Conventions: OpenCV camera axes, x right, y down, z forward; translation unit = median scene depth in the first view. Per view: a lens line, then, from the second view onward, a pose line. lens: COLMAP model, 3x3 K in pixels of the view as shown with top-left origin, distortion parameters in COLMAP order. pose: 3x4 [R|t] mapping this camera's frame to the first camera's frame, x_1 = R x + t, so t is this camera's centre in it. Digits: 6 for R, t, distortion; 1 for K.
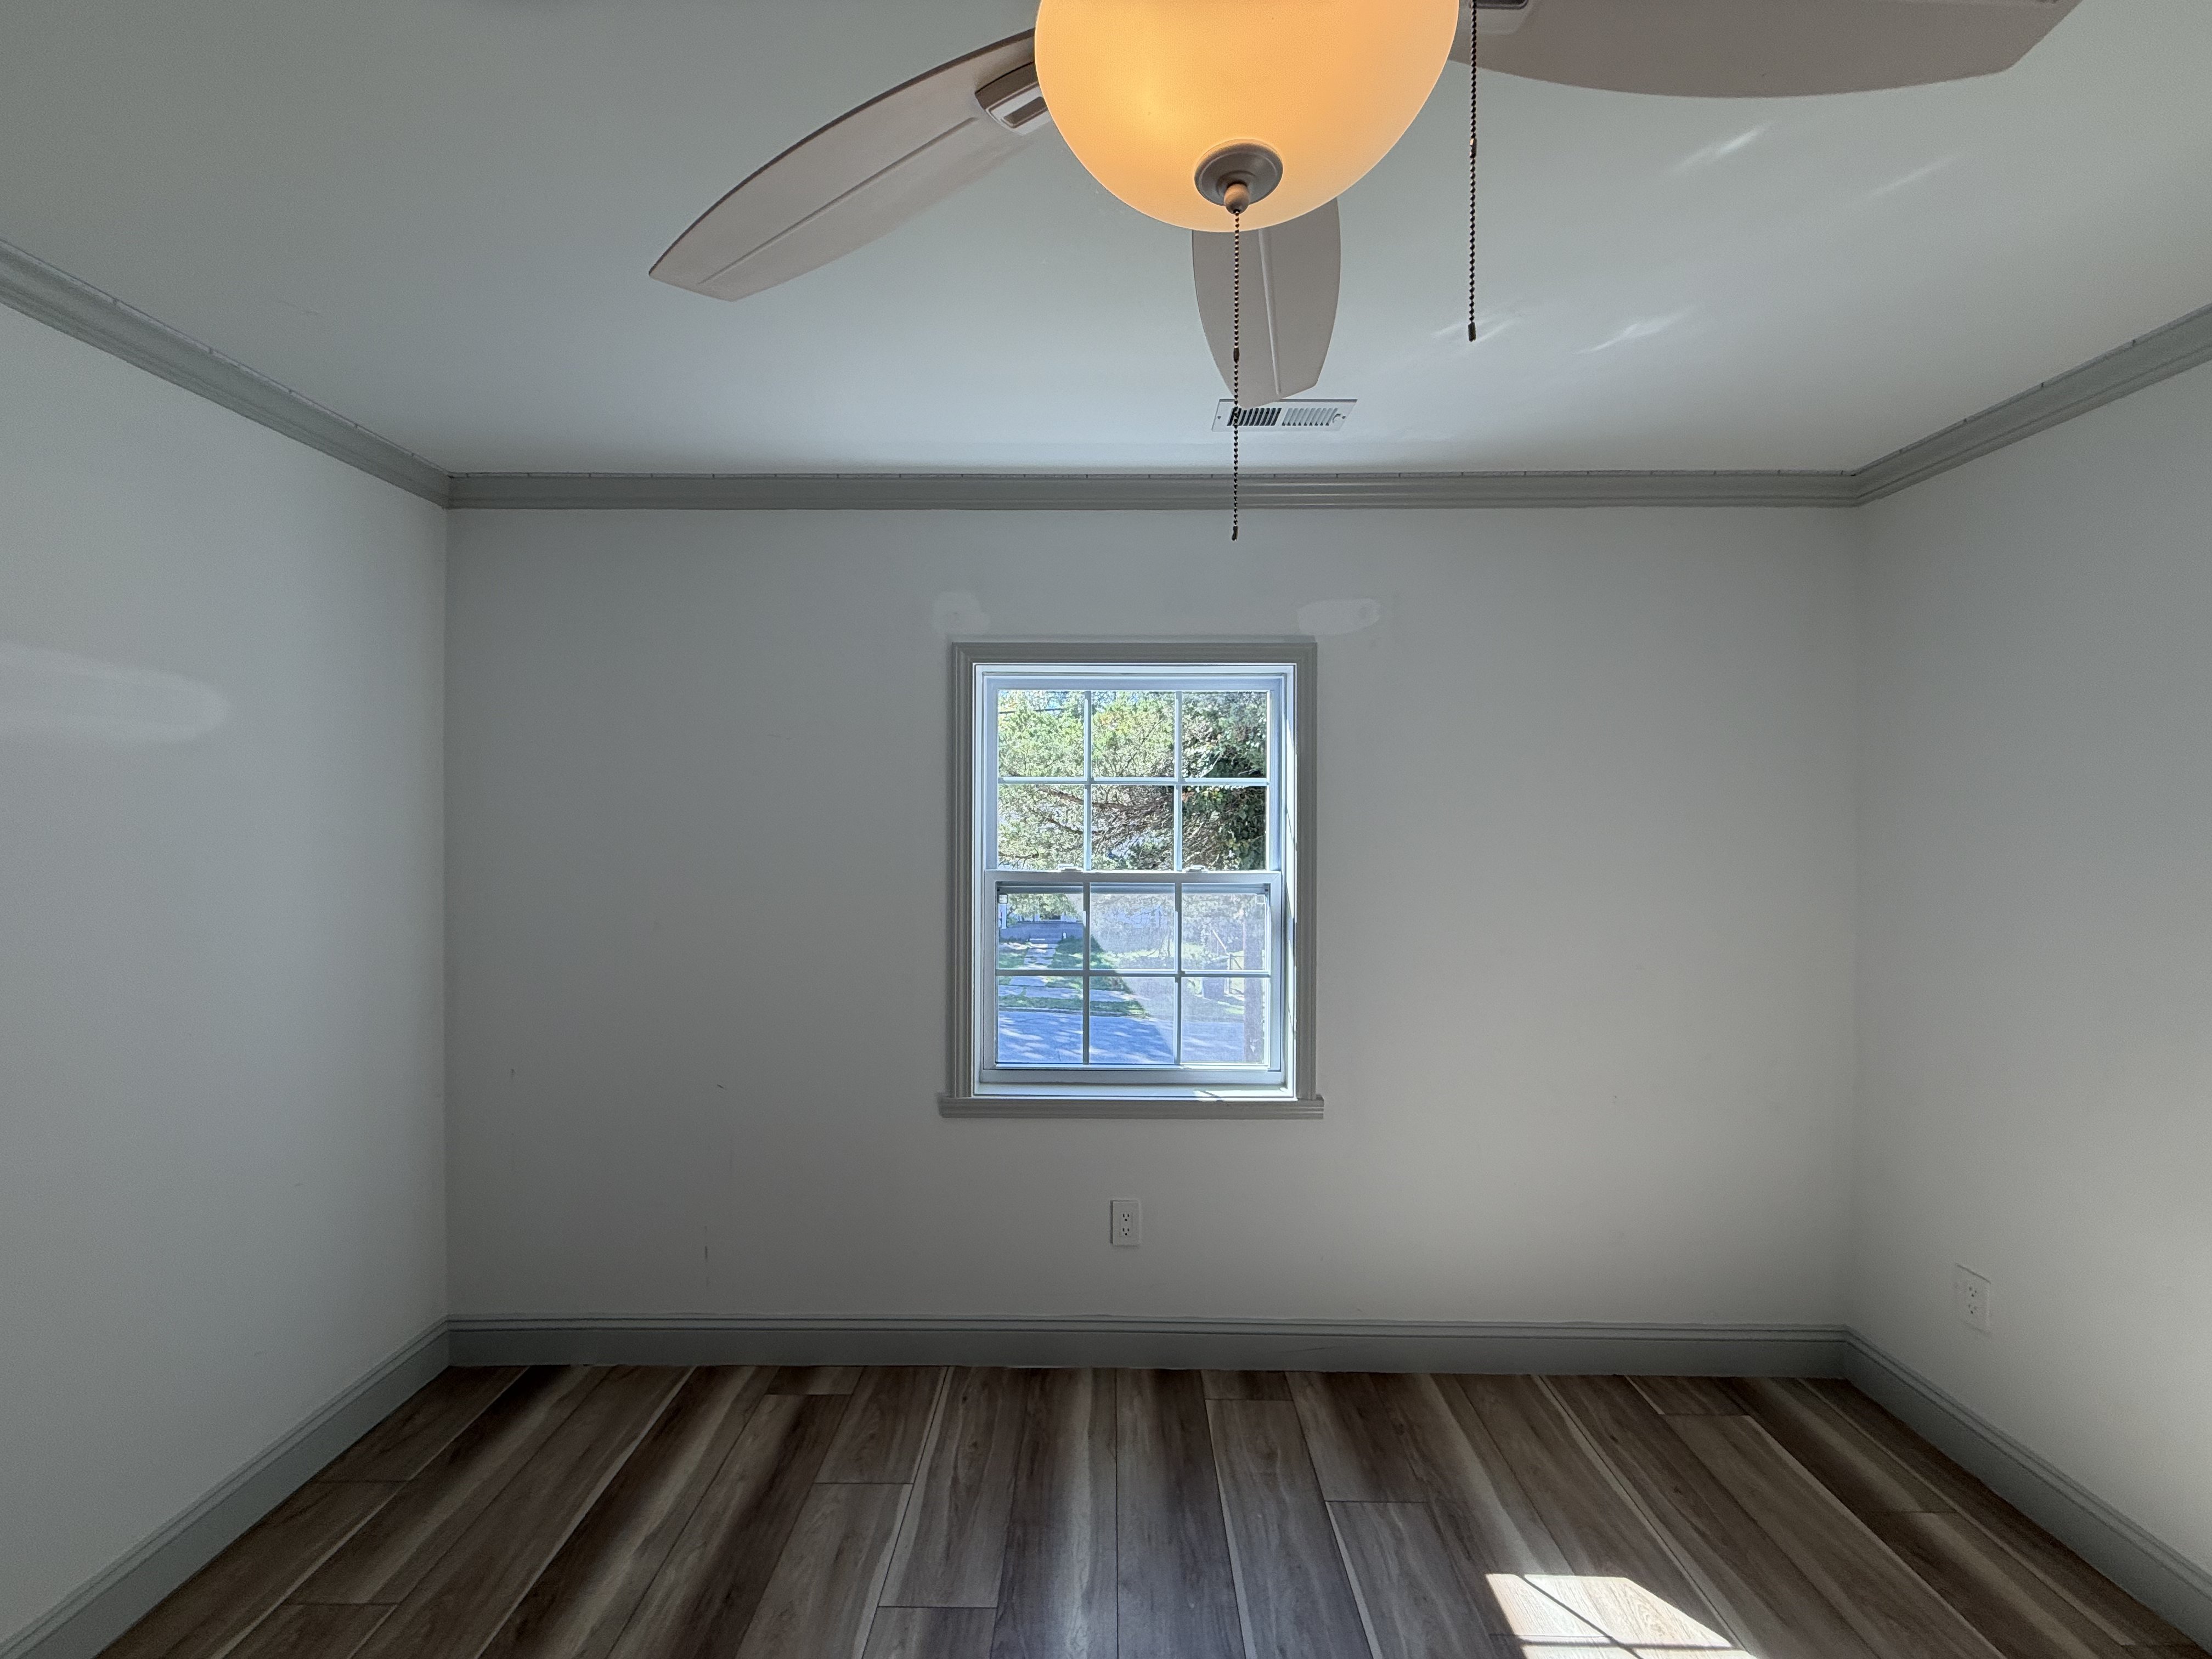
lens RADIAL K [[872.1, 0, 1104.4], [0, 872.1, 827.1], [0, 0, 1]] dist [0.003012, -0.000684]
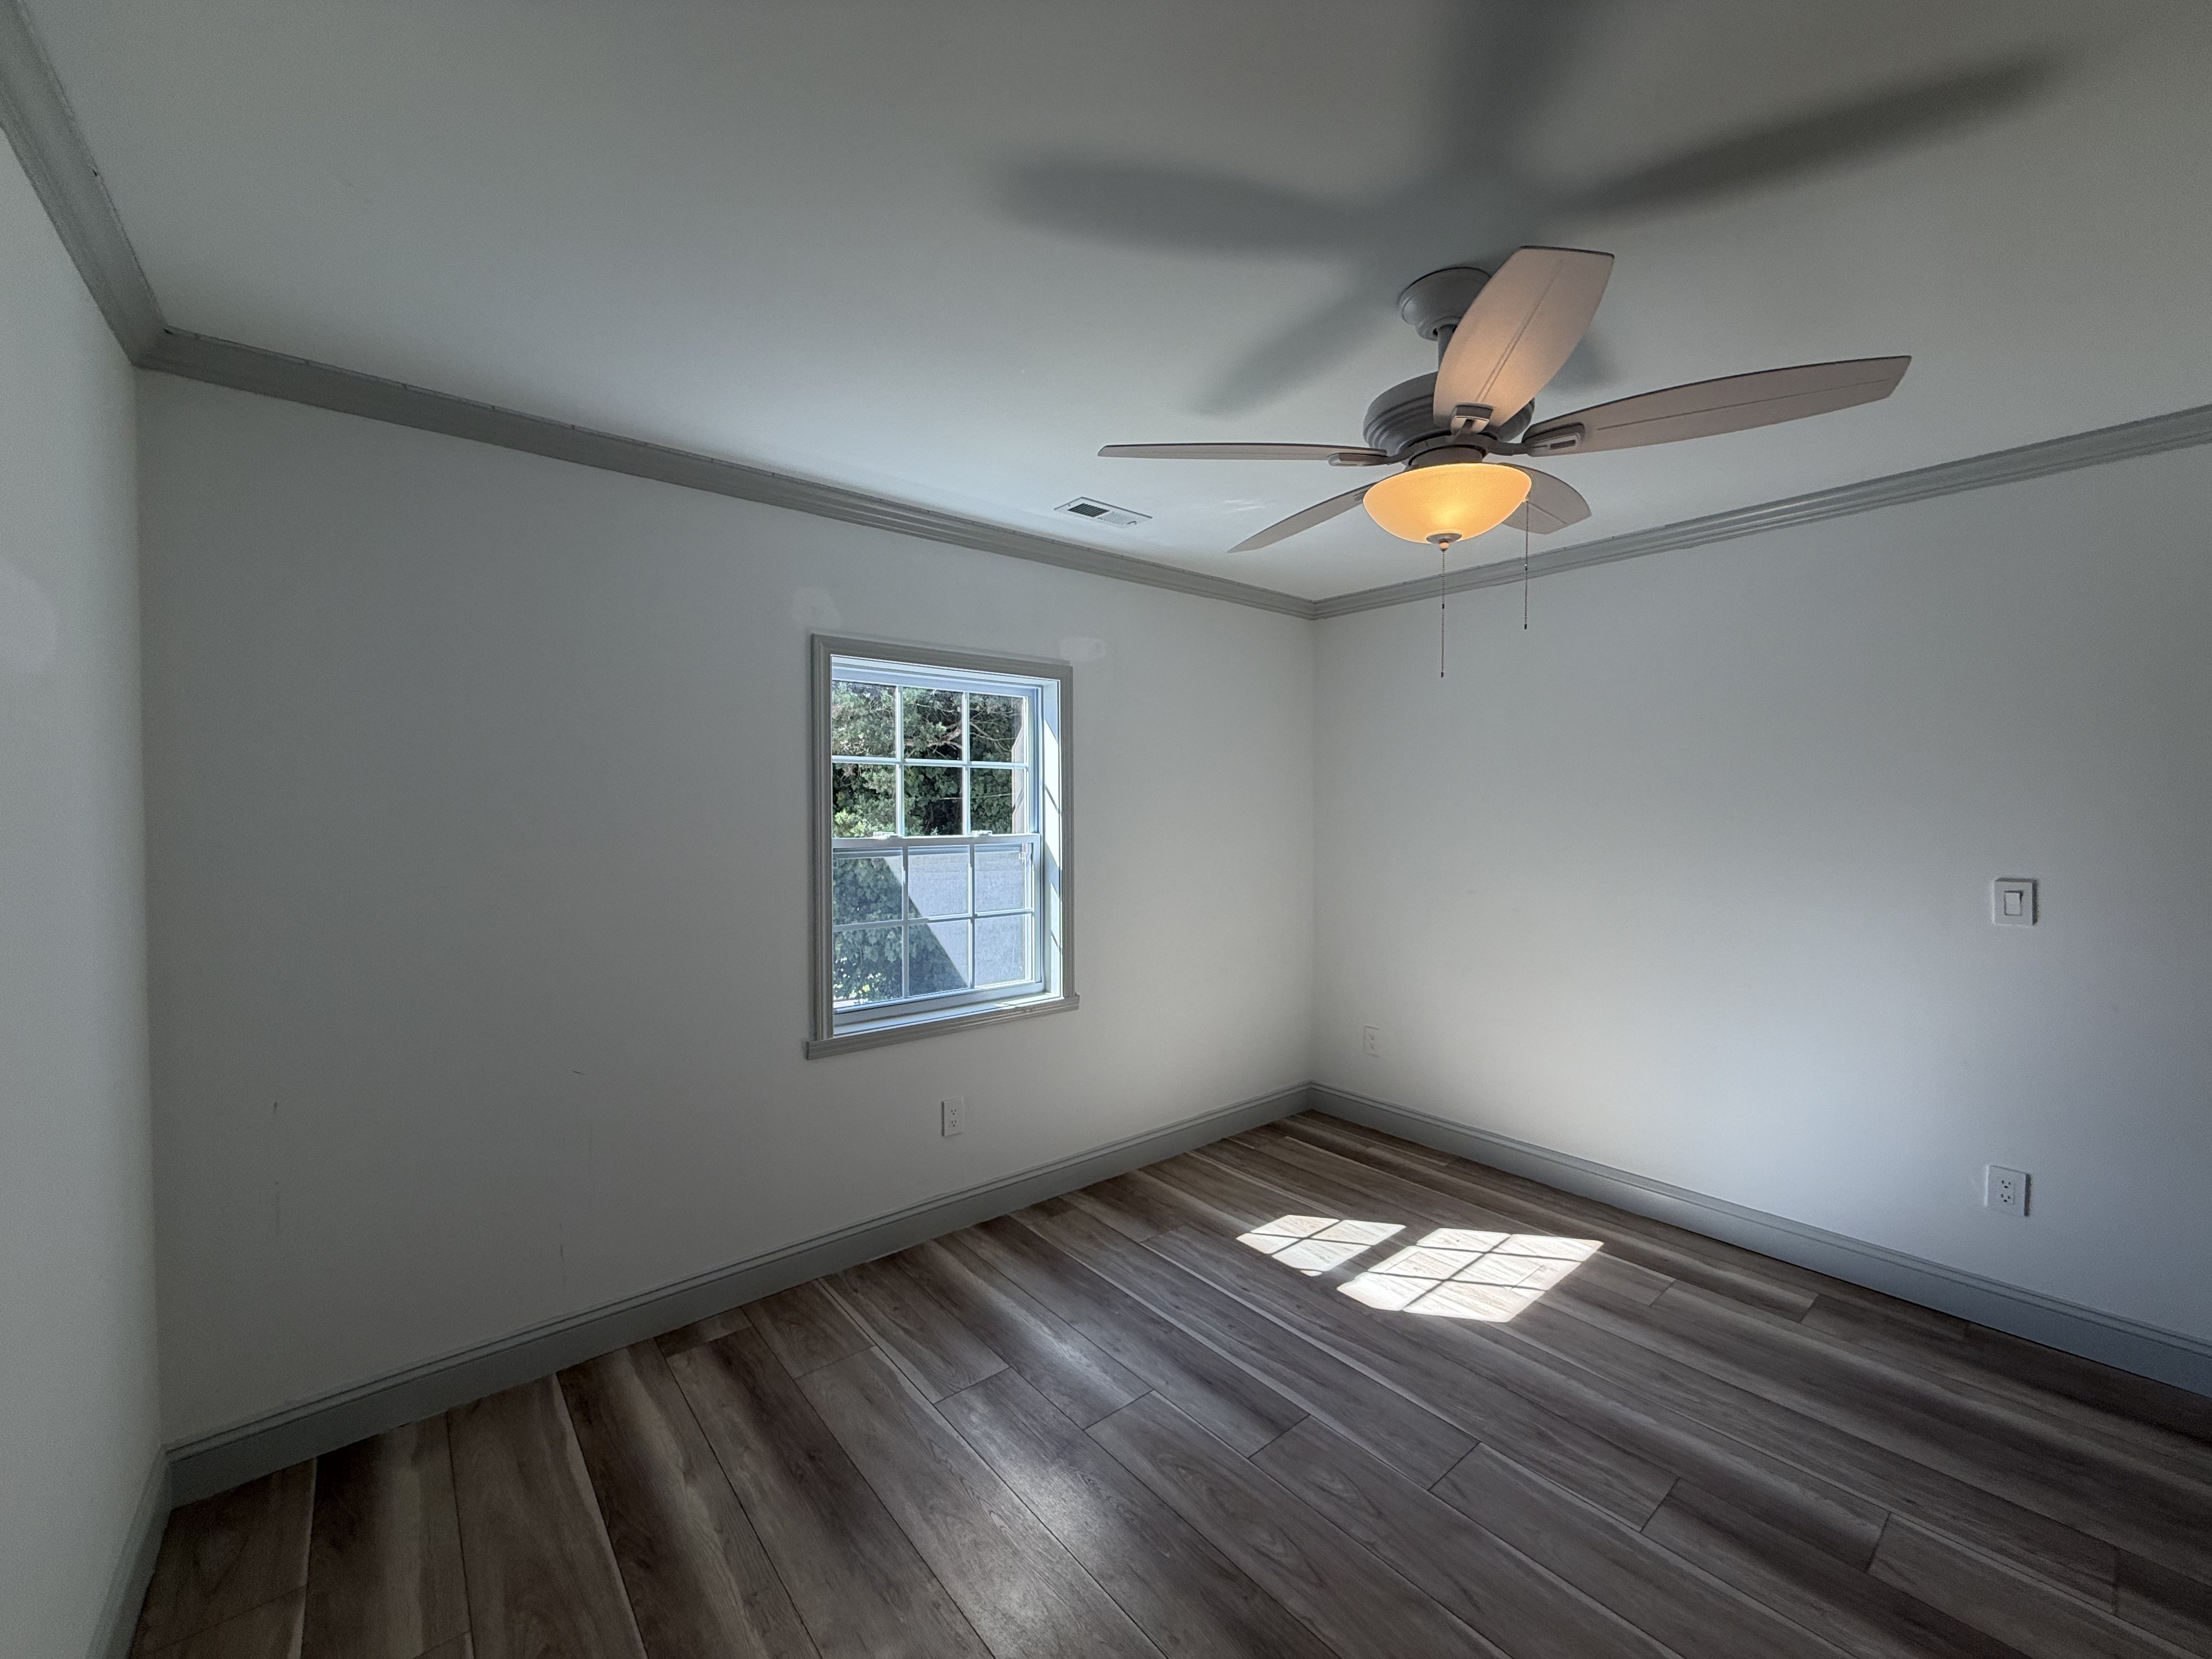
lens RADIAL K [[872.1, 0, 1106.8], [0, 872.1, 819.7], [0, 0, 1]] dist [0.003012, -0.000684]
pose [[0.767667, -0.013205, 0.640713, -0.628555], [0.005959, 0.999892, 0.013467, 0.013490], [-0.640821, -0.006520, 0.767663, -0.102168]]
